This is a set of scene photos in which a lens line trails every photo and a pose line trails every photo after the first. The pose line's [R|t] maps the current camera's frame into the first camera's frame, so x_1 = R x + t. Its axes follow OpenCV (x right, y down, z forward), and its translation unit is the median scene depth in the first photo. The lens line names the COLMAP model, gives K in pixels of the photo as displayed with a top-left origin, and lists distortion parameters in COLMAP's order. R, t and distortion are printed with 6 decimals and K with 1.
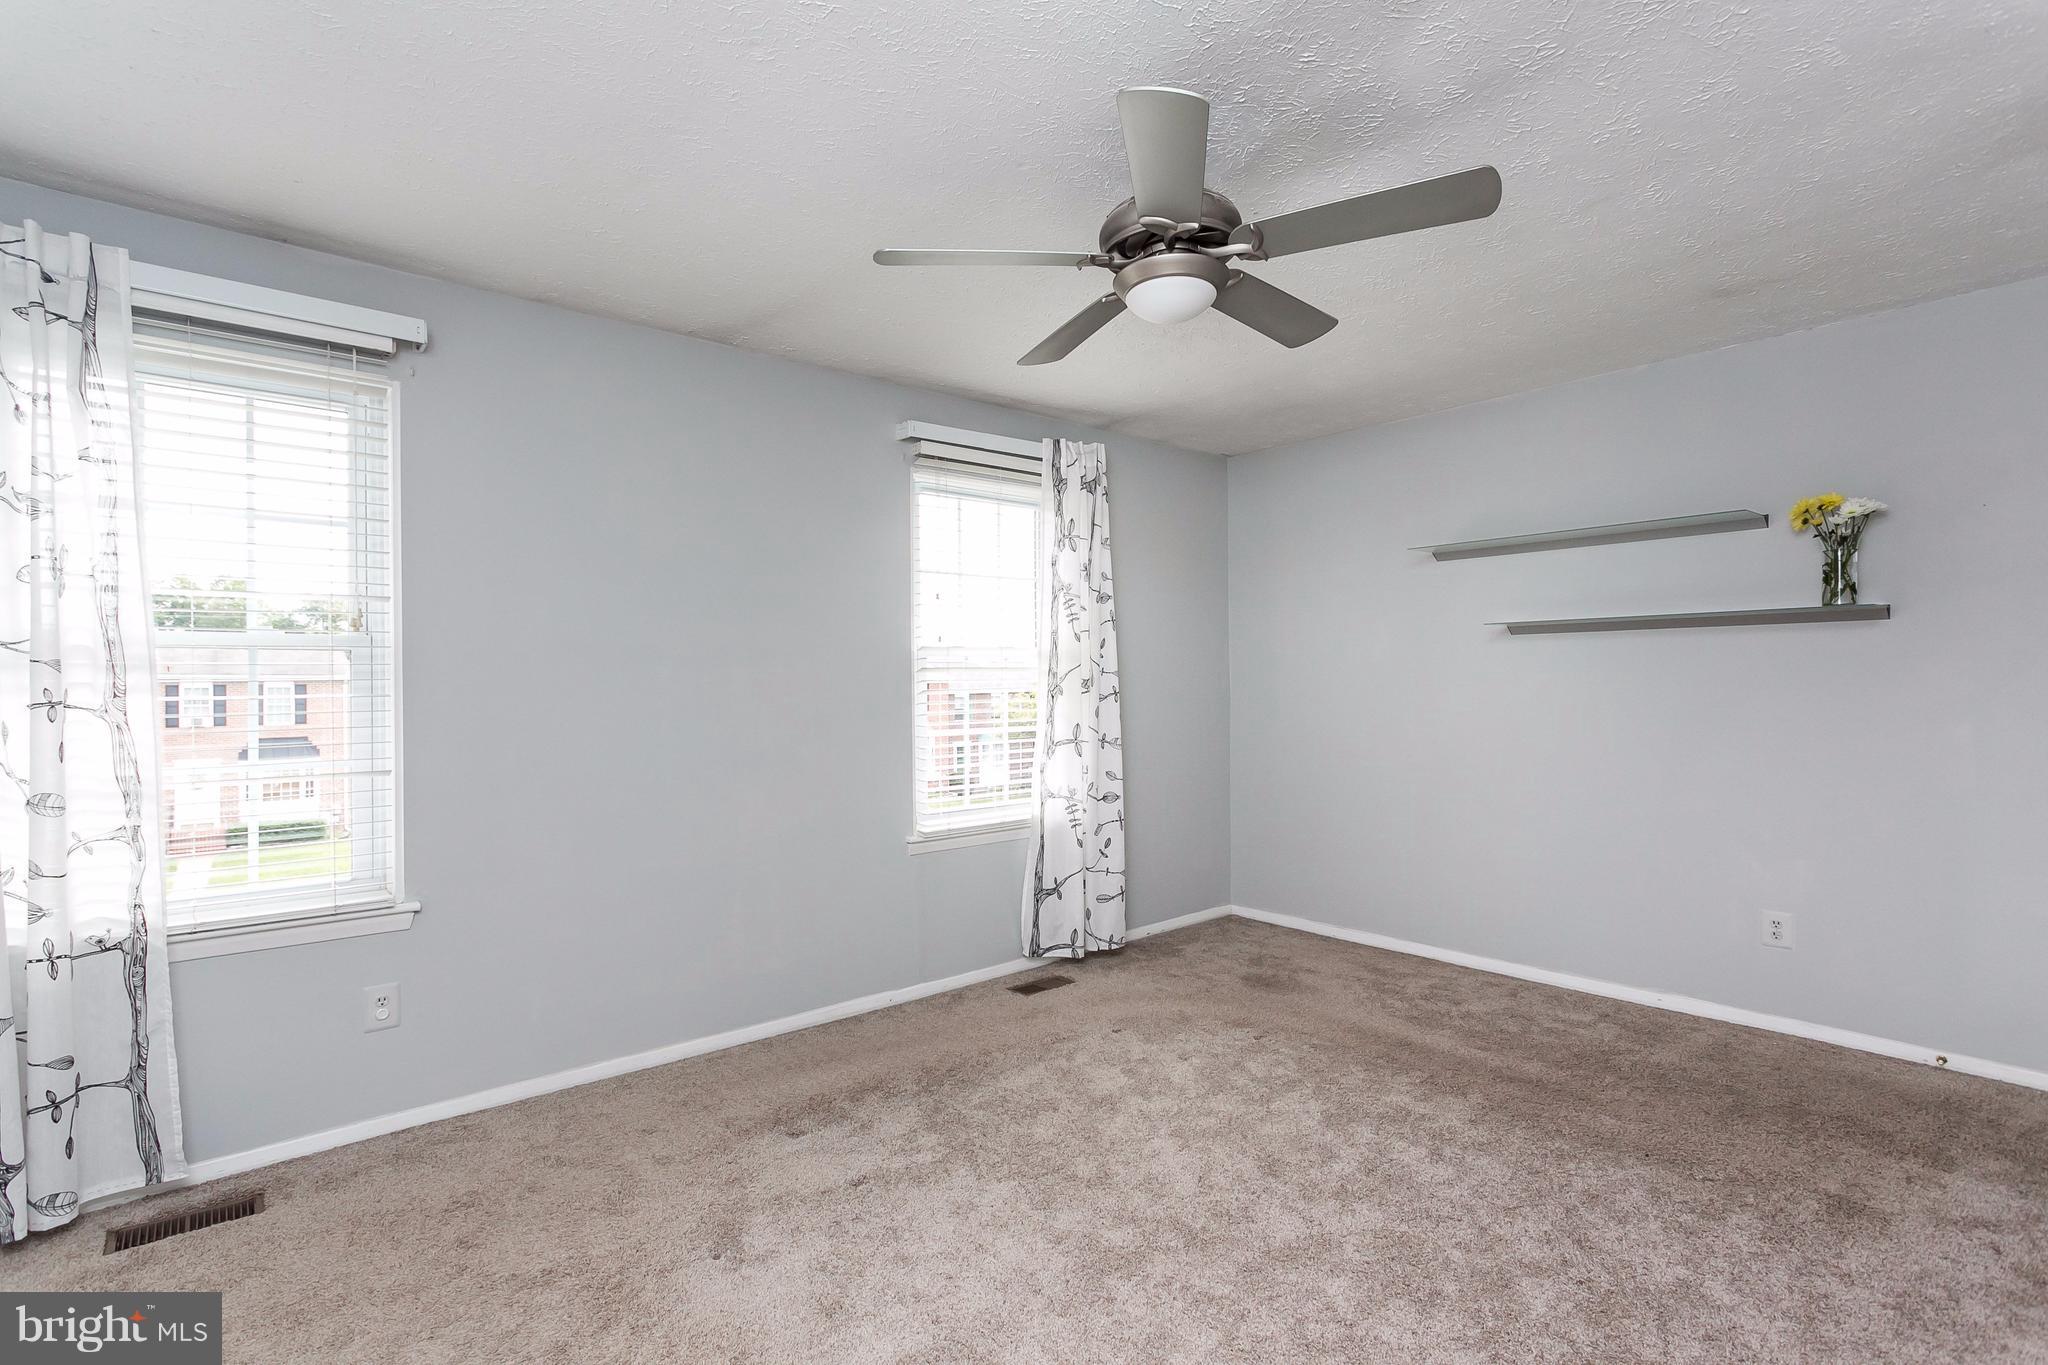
lens RADIAL K [[982.5, 0, 1017.8], [0, 982.5, 688.1], [0, 0, 1]] dist [0.004511, 0.001174]
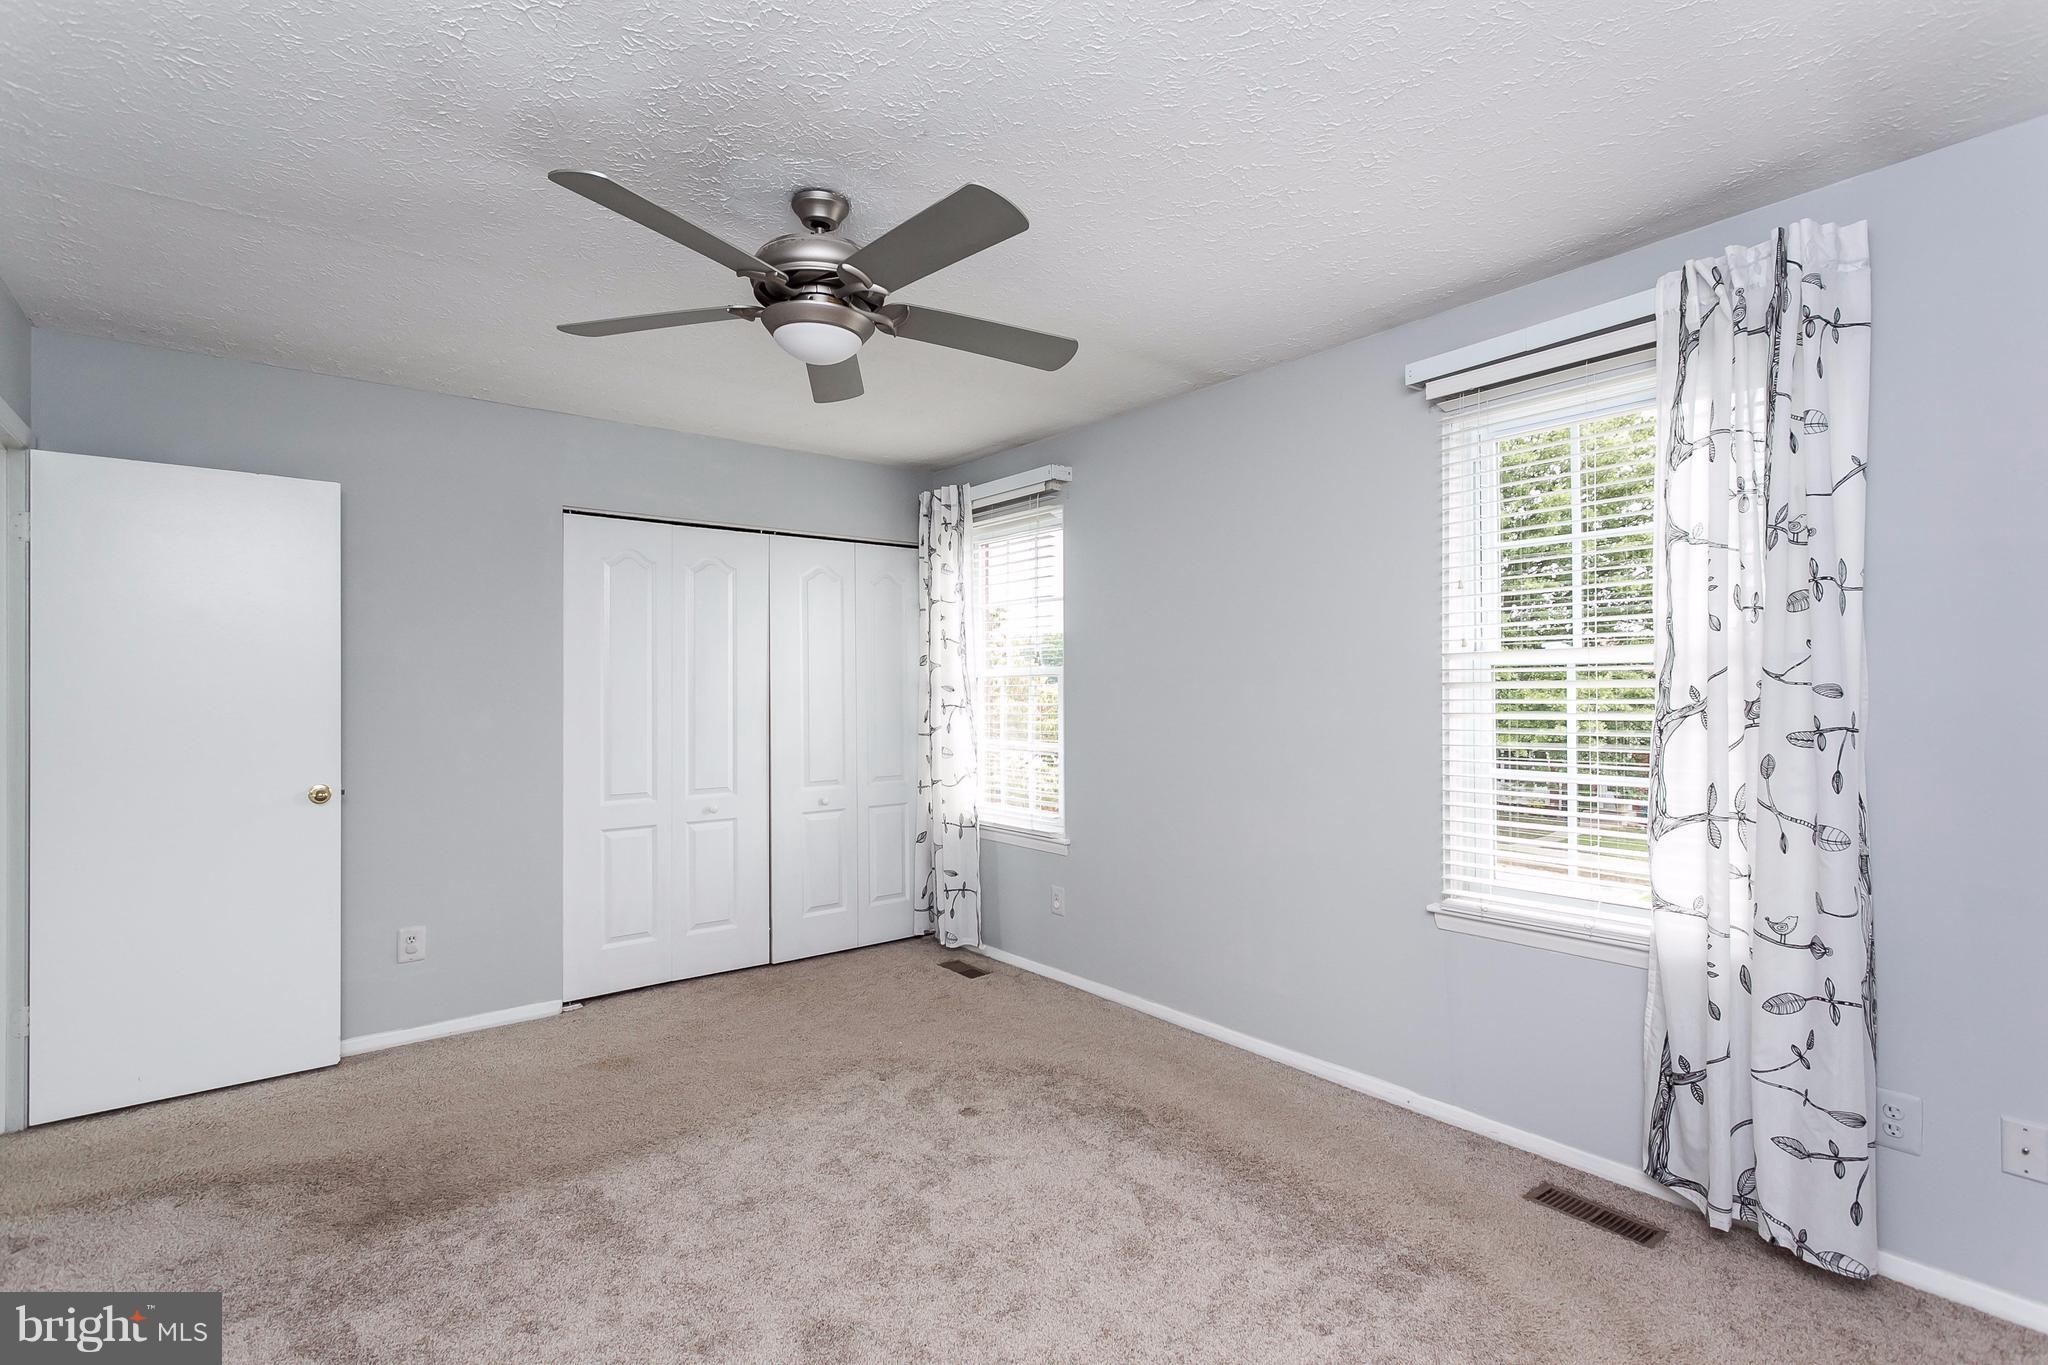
lens RADIAL K [[982.5, 0, 1017.8], [0, 982.5, 688.1], [0, 0, 1]] dist [0.004511, 0.001174]
pose [[-0.039720, 0.007801, -0.999180, 0.650308], [0.000252, 0.999970, 0.007797, -0.022078], [0.999211, 0.000058, -0.039721, 0.688806]]
